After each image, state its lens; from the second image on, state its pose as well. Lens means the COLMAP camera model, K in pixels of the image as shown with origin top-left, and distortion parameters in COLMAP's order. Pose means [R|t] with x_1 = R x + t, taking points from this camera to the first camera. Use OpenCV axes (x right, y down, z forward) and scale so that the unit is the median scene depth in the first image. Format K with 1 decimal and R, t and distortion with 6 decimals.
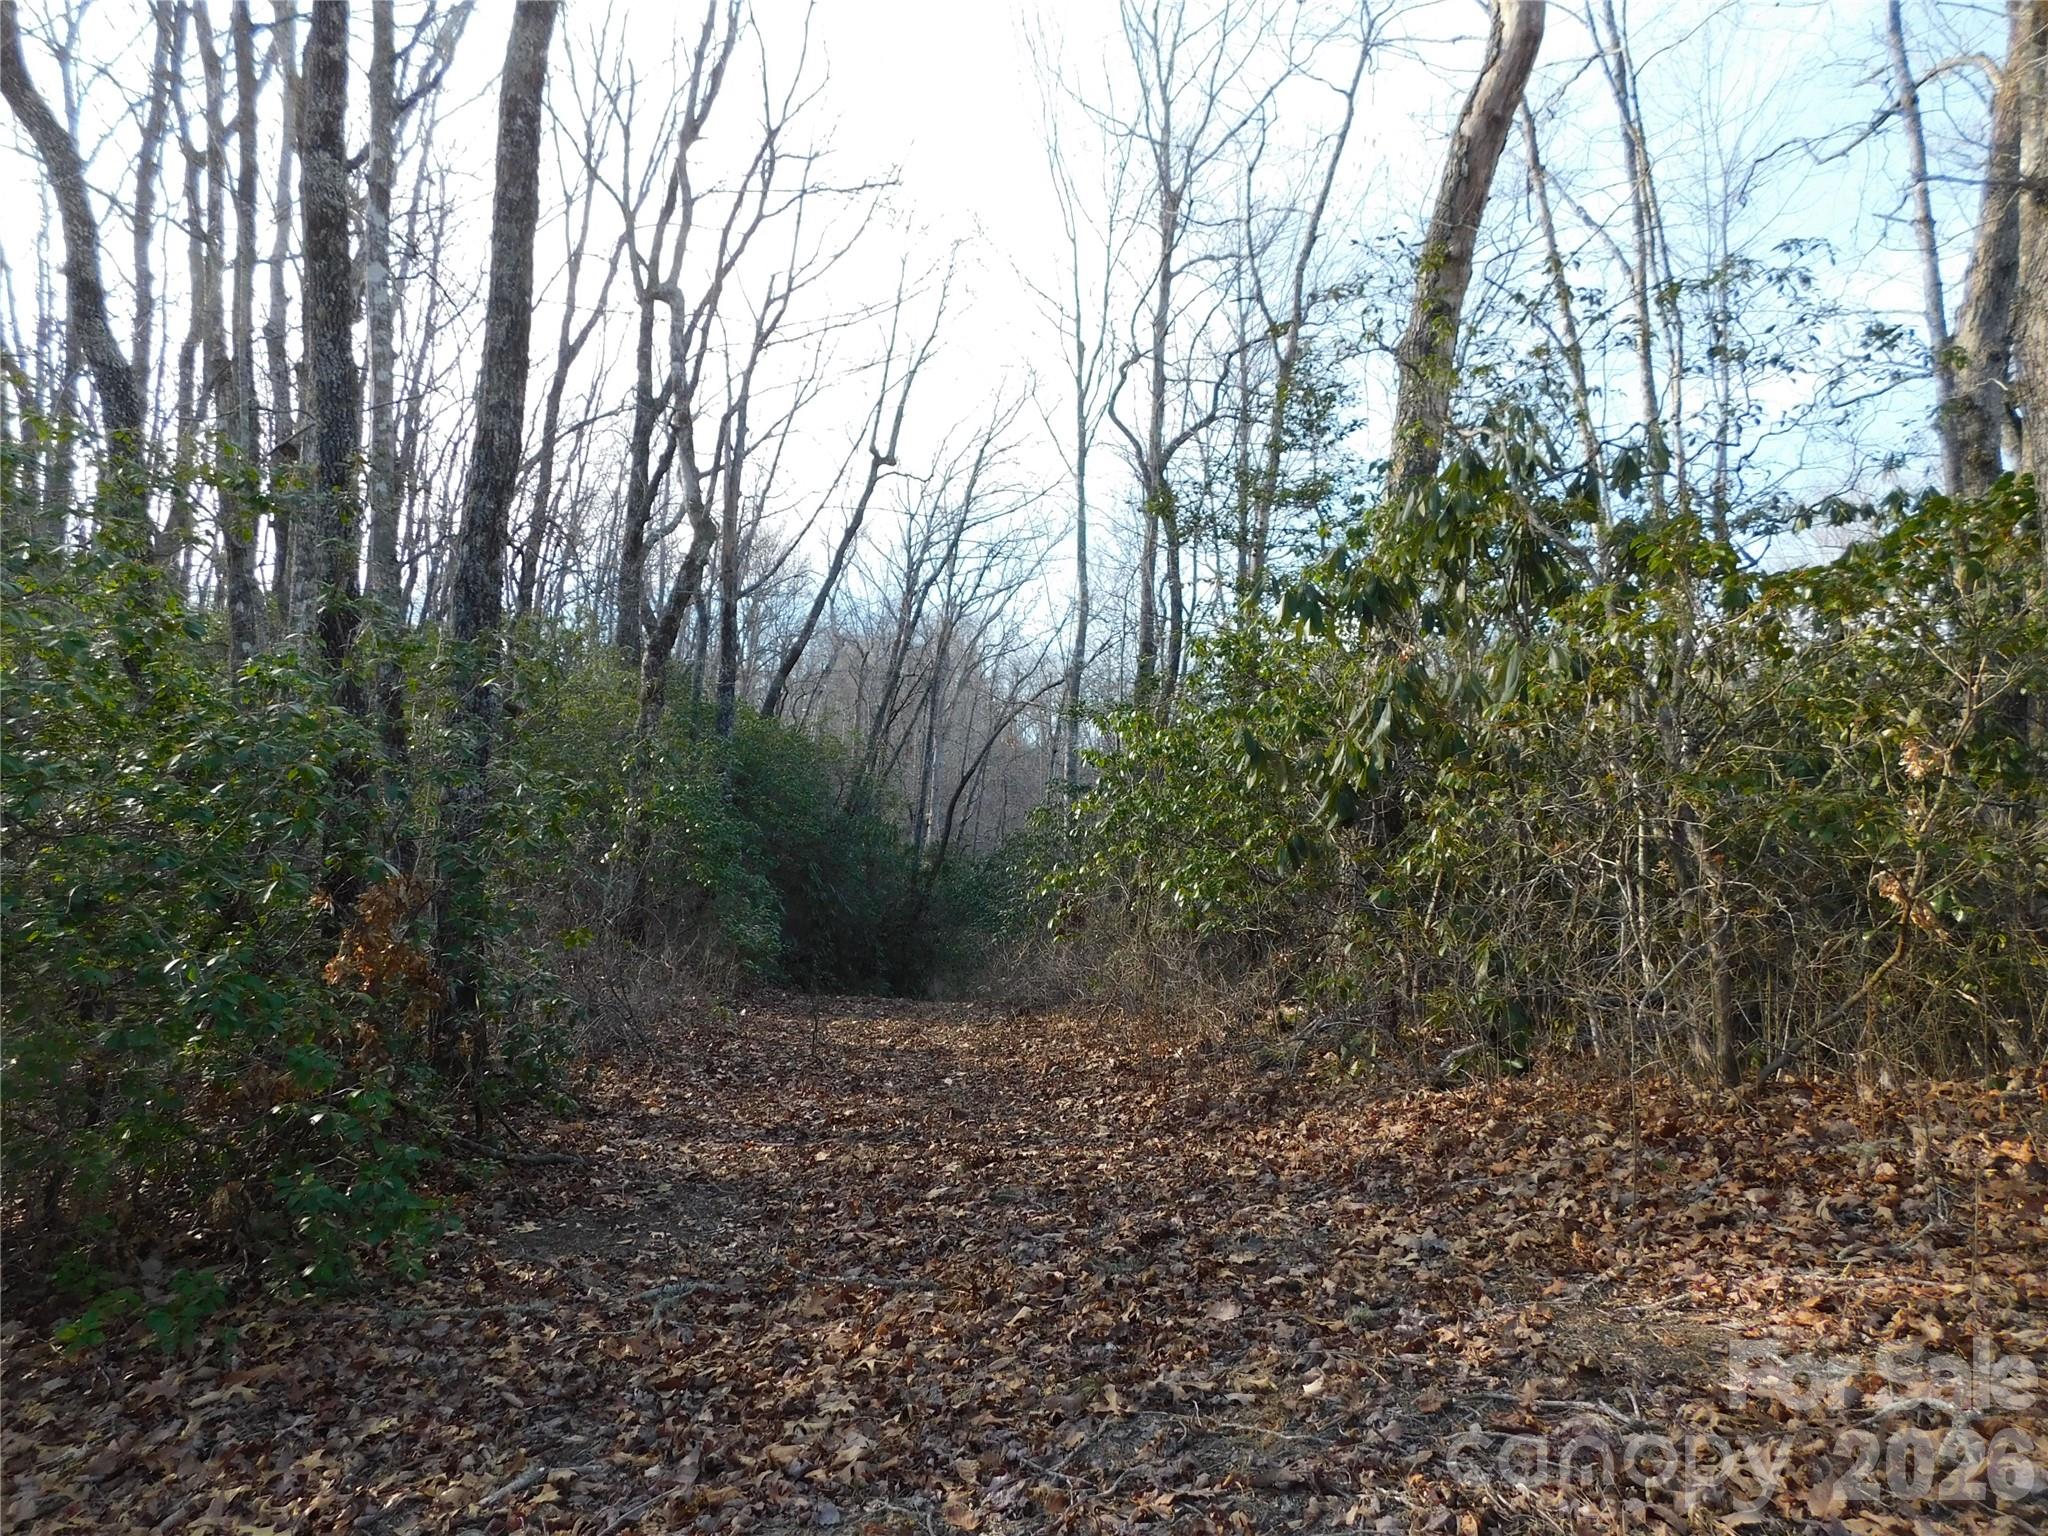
lens RADIAL K [[1395.4, 0, 1024.0], [0, 1395.4, 768.0], [0, 0, 1]] dist [-0.004610, 0.000259]
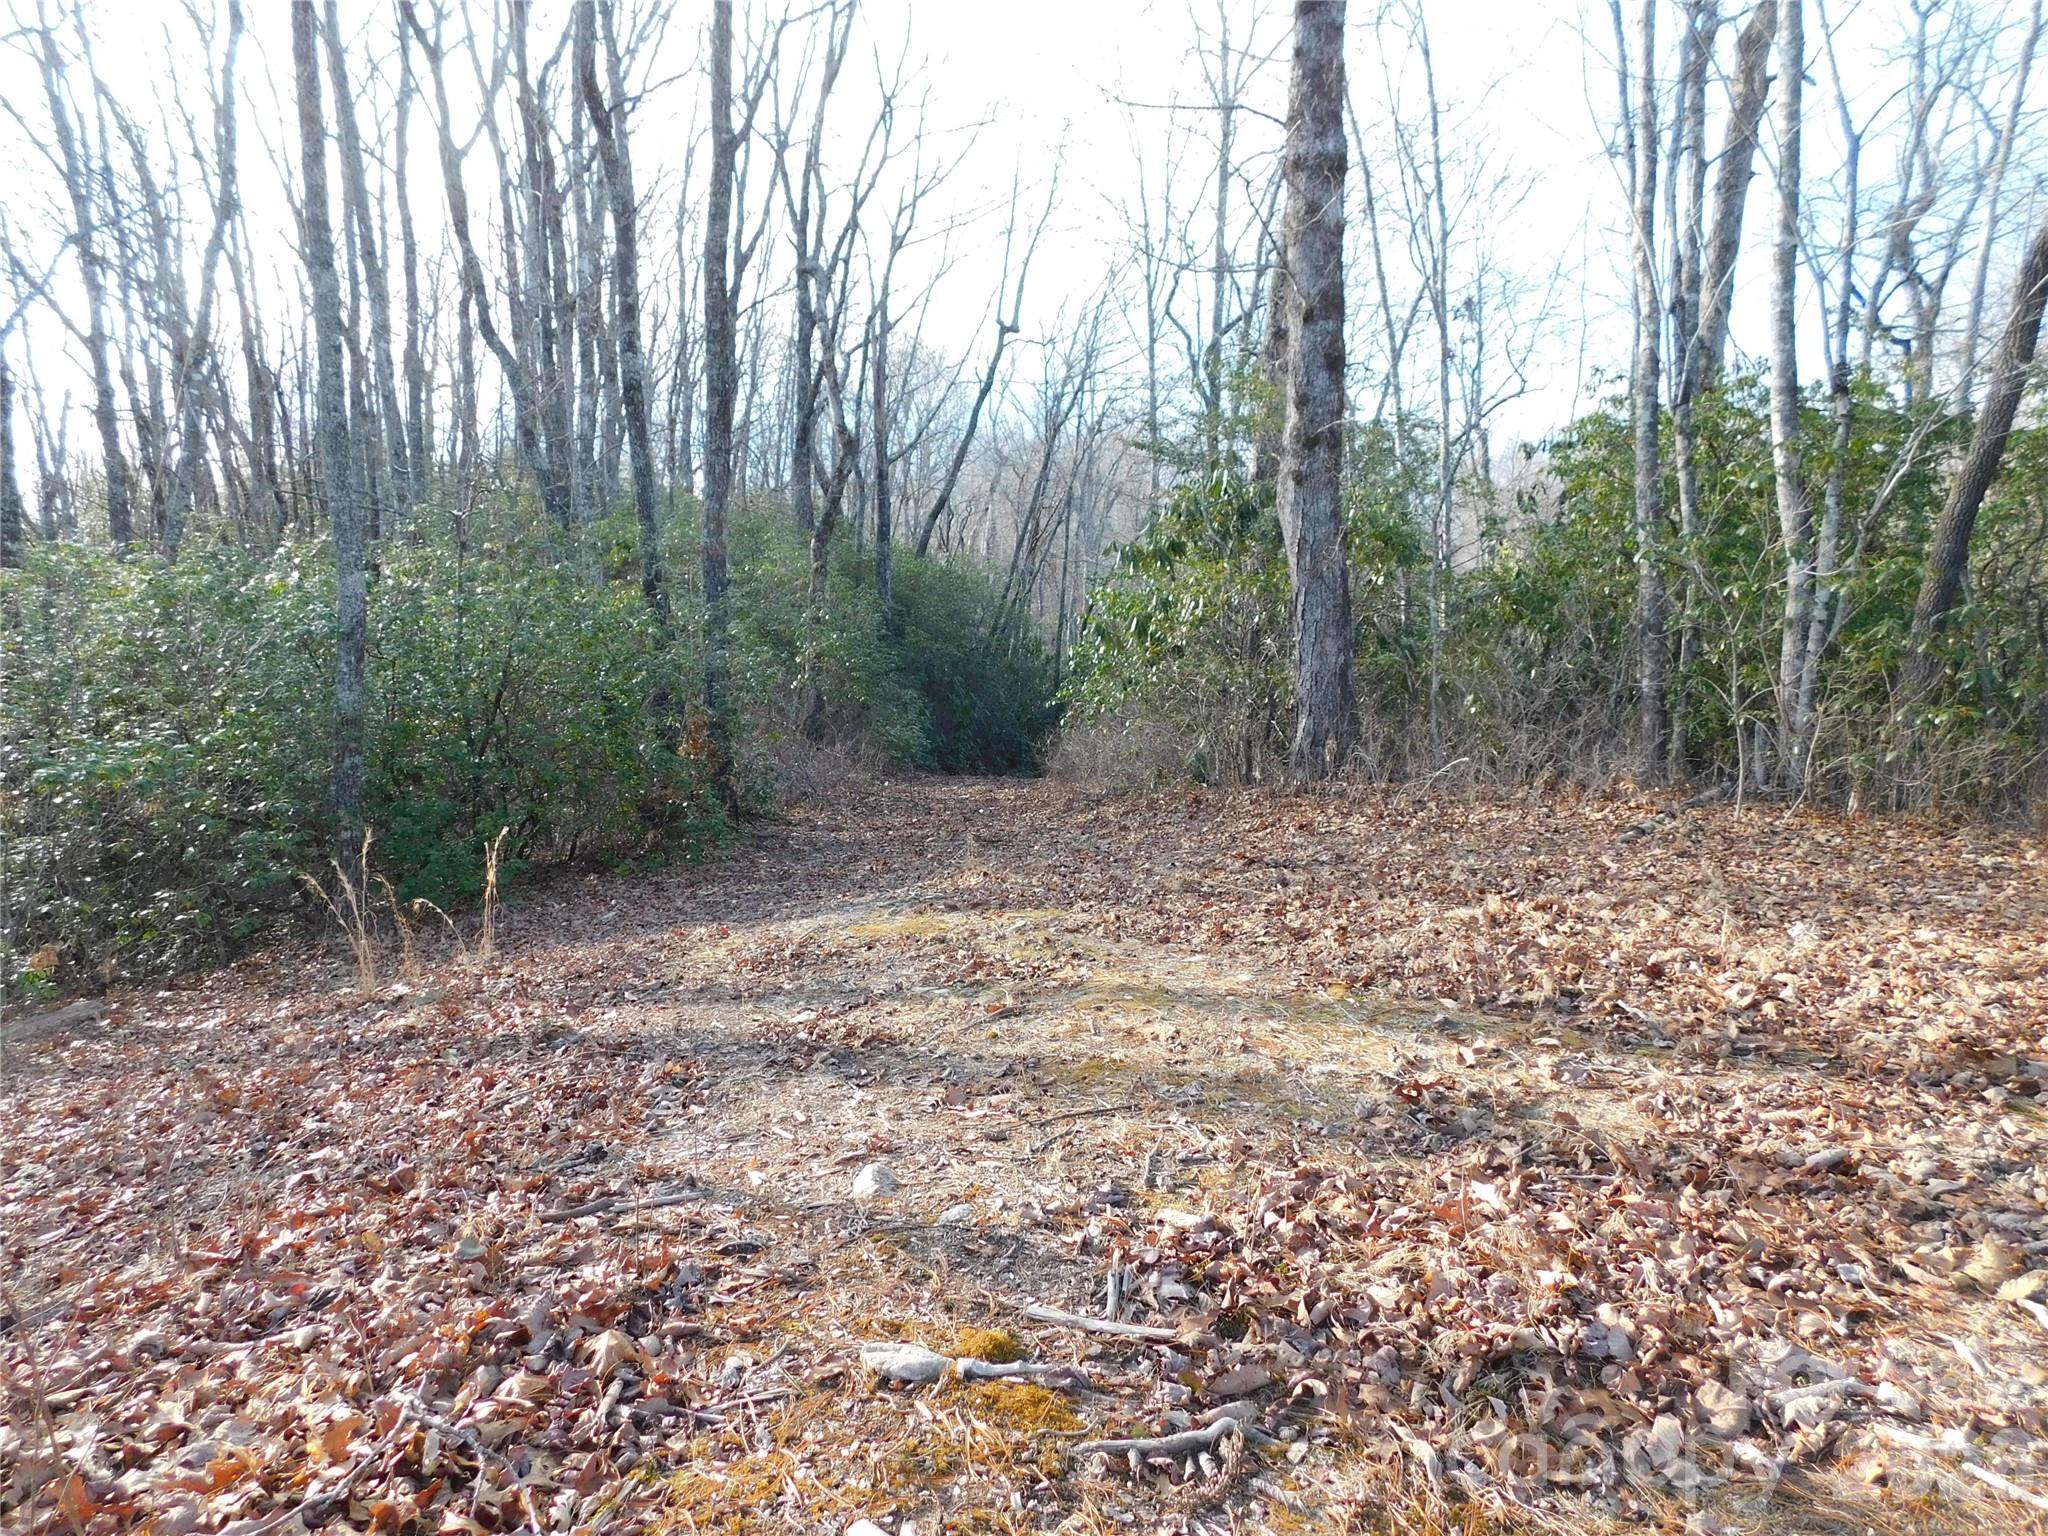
lens RADIAL K [[1357.8, 0, 1024.0], [0, 1357.8, 768.0], [0, 0, 1]] dist [0.068344, 0.000320]
pose [[0.991115, -0.014929, -0.132166, 0.082988], [0.033997, 0.989108, 0.143215, -0.029026], [0.128589, -0.146435, 0.980827, -0.252448]]
